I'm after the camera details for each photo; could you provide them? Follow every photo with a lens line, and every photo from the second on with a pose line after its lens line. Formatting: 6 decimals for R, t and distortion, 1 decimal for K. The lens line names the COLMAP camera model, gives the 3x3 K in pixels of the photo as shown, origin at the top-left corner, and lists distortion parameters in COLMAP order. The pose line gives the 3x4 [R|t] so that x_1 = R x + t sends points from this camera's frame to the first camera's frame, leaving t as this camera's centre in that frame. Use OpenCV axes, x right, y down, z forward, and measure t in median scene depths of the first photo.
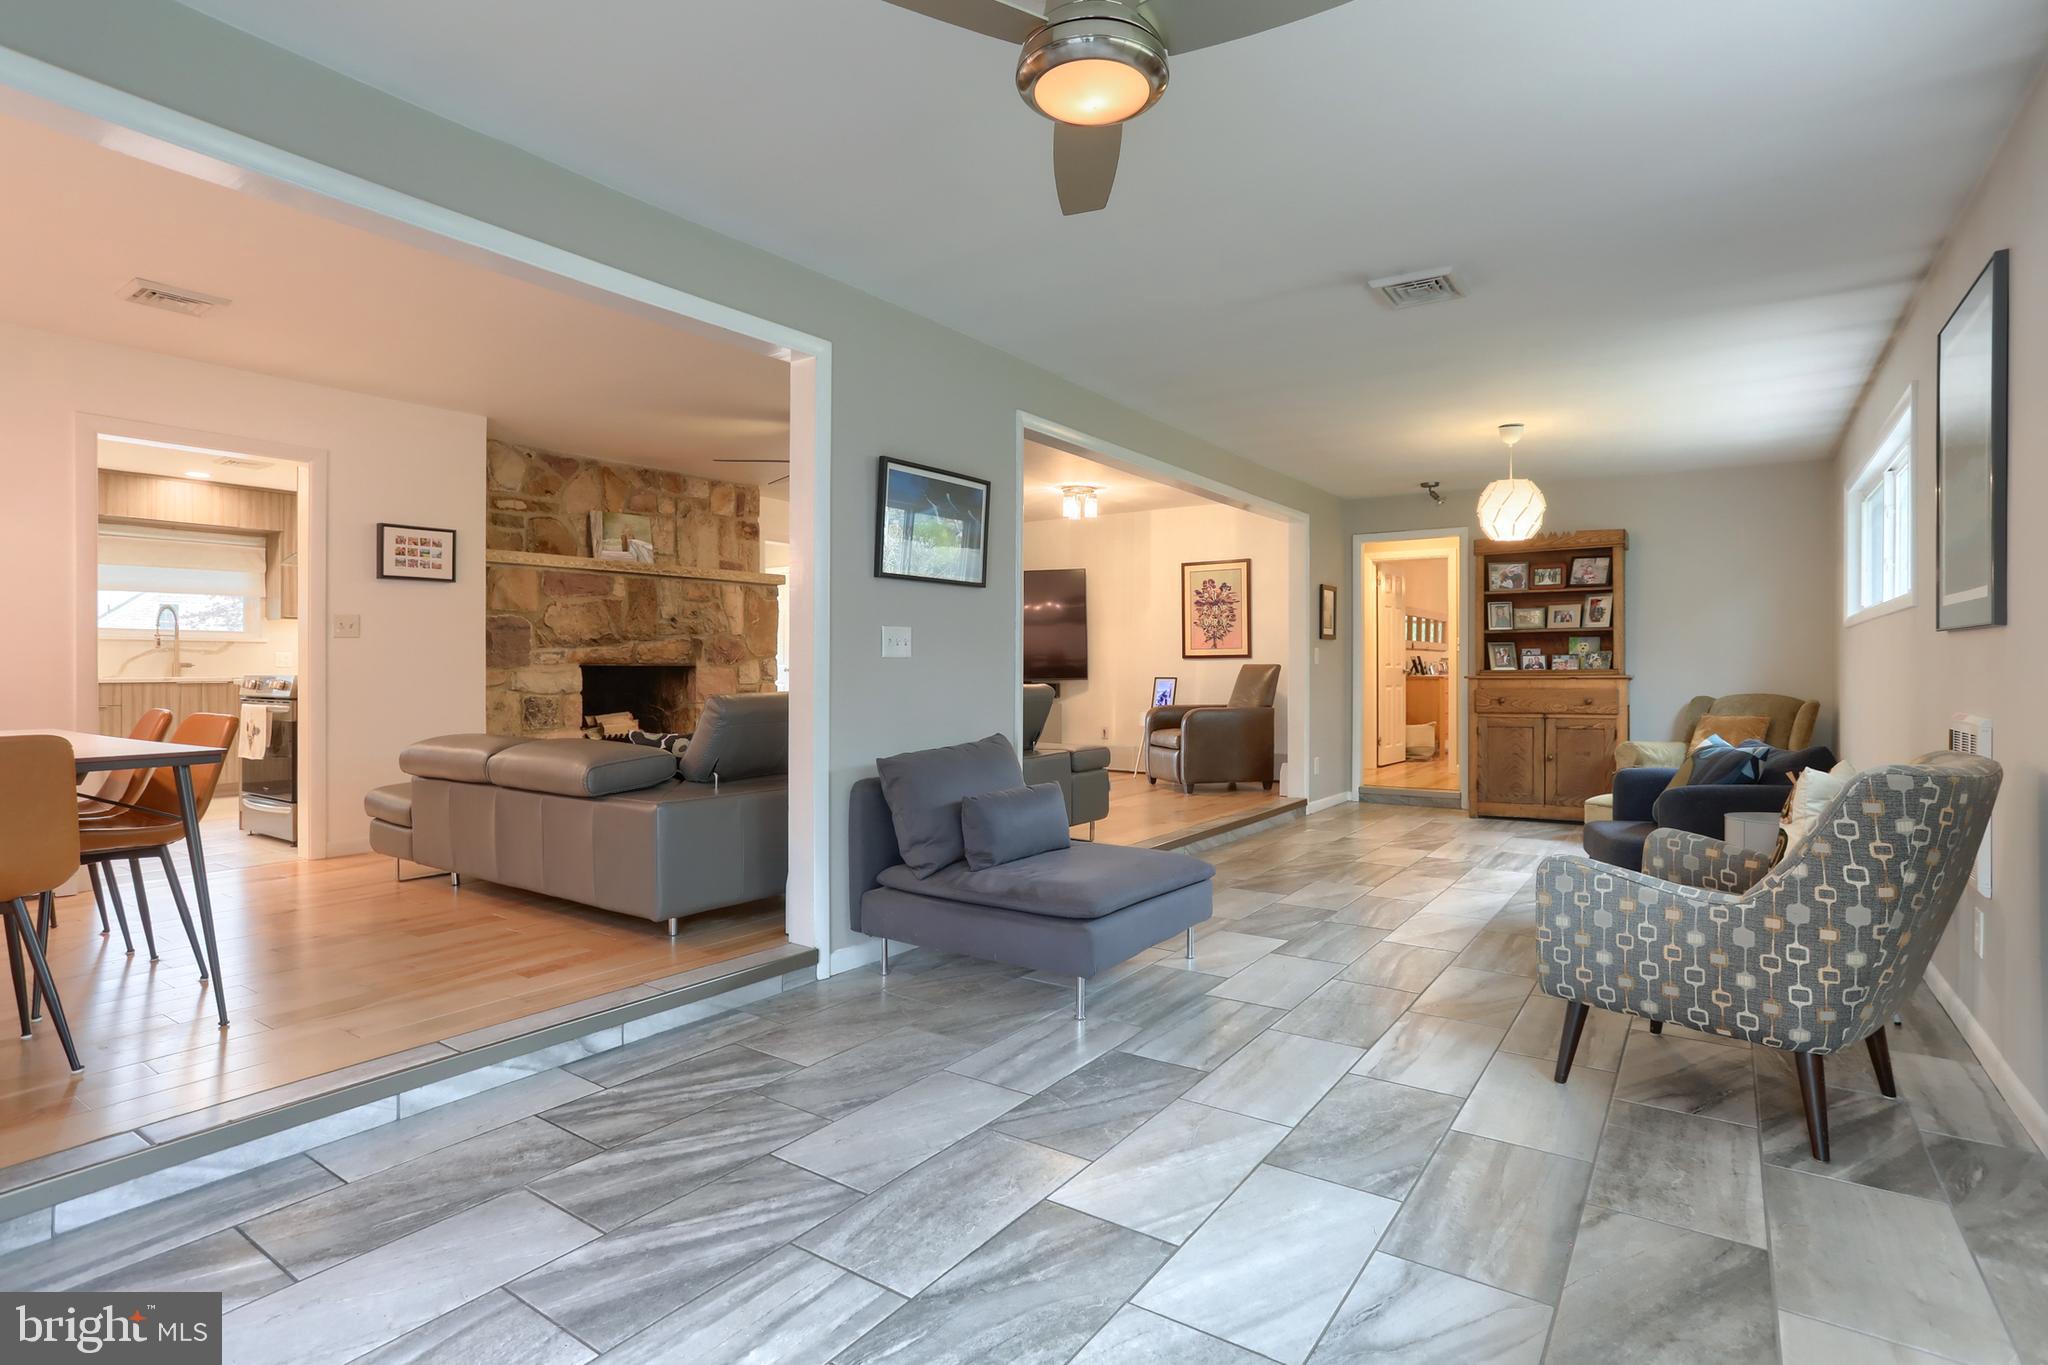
lens RADIAL K [[1014.2, 0, 1017.0], [0, 1014.2, 662.4], [0, 0, 1]] dist [-0.057923, 0.022528]
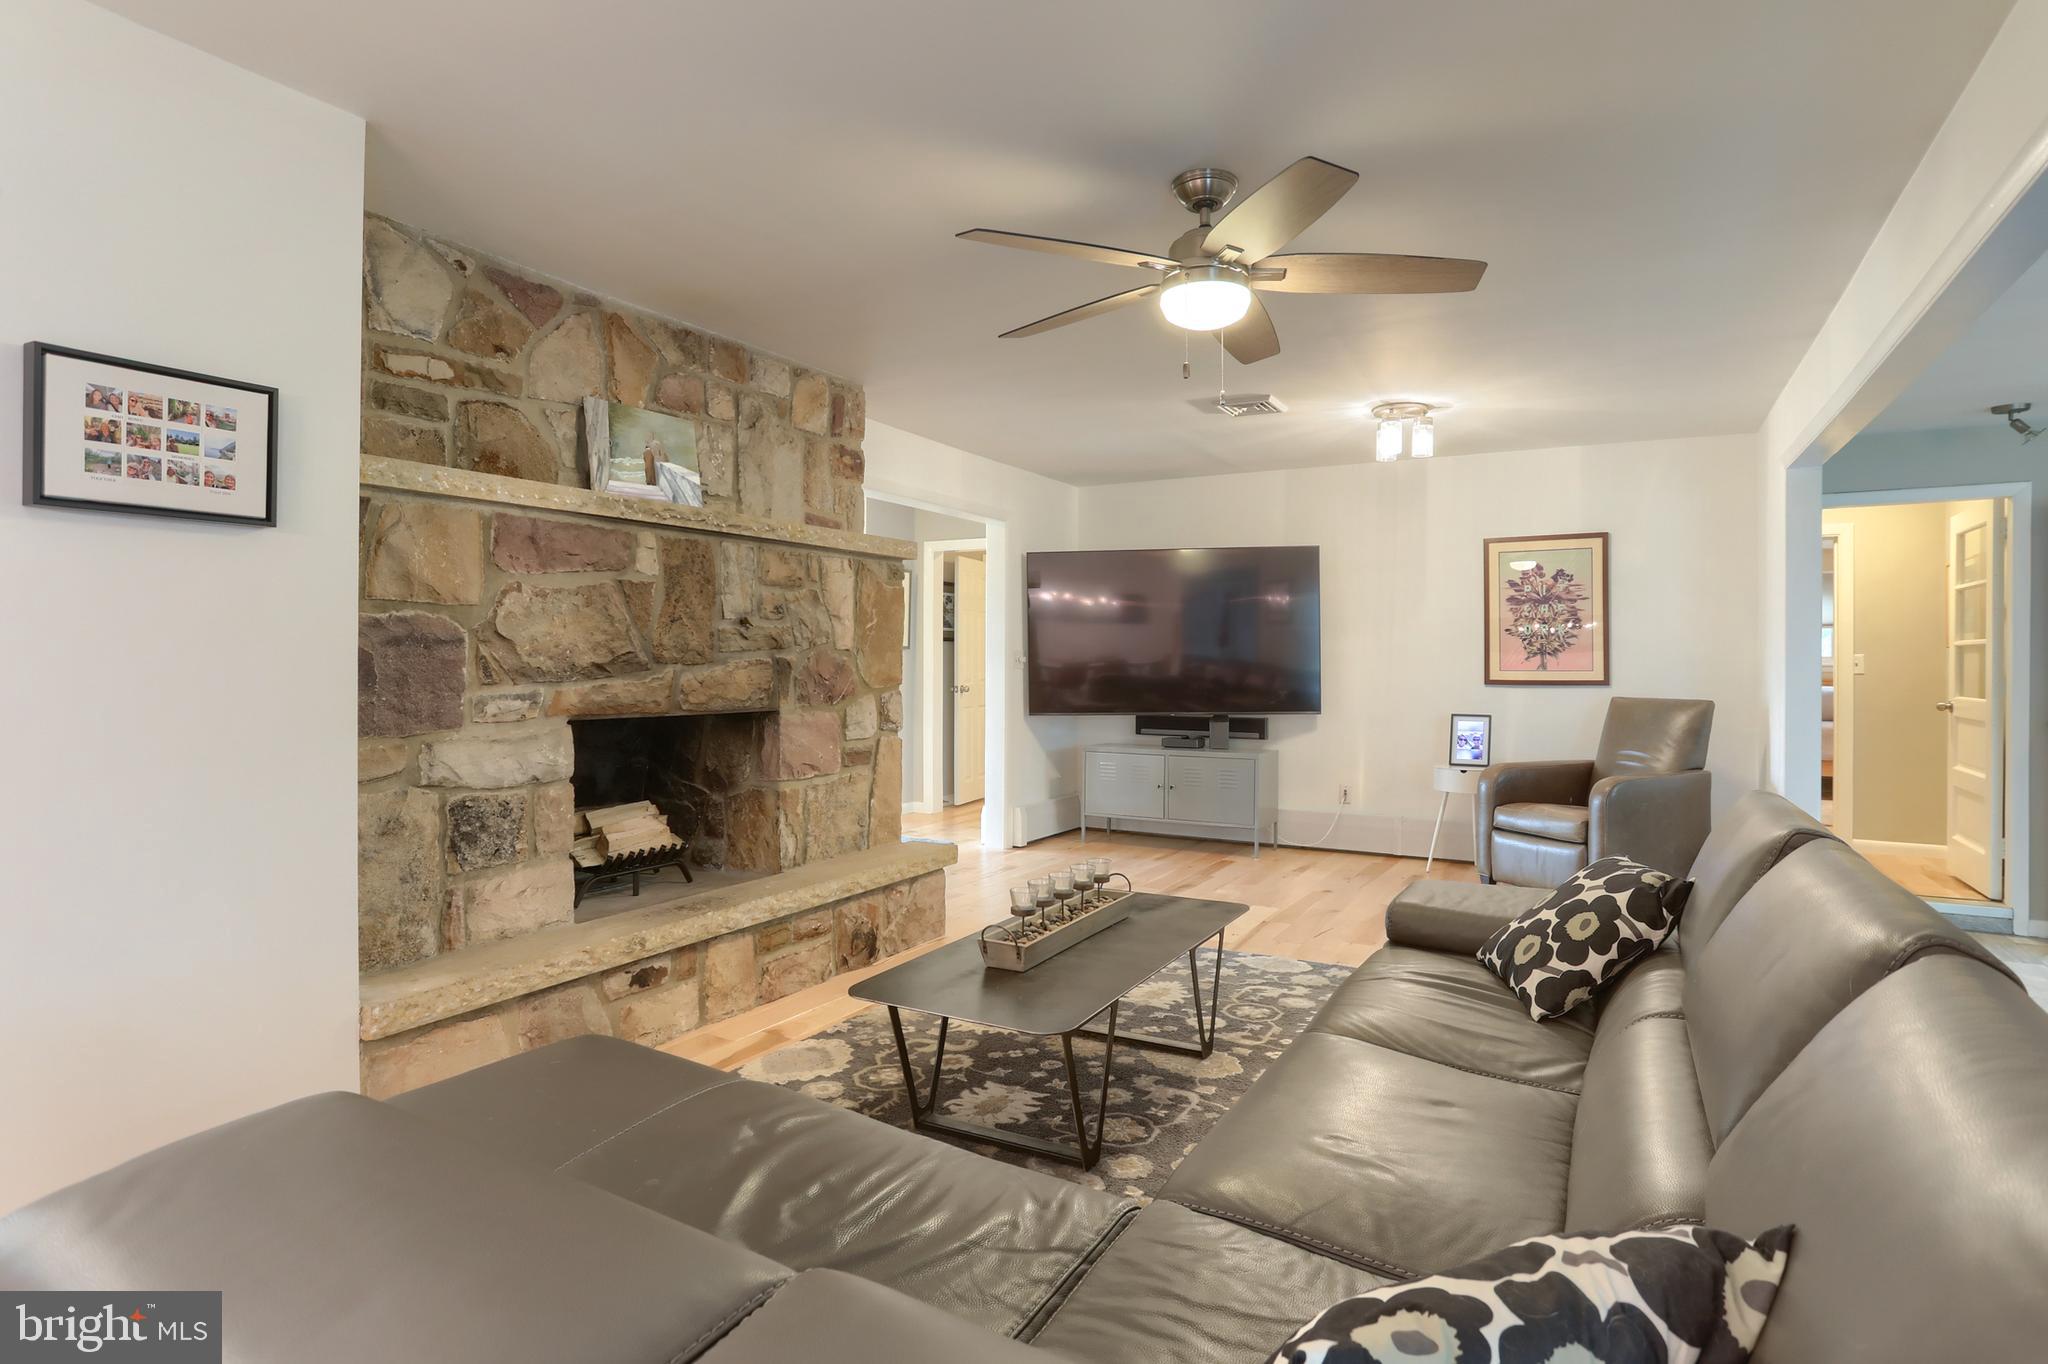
lens RADIAL K [[1051.1, 0, 1026.0], [0, 1051.1, 656.3], [0, 0, 1]] dist [-0.064628, 0.032276]
pose [[0.996087, 0.005071, 0.088235, -0.254110], [-0.004929, 0.999986, -0.001827, -0.025726], [-0.088243, 0.001385, 0.996098, 0.477211]]
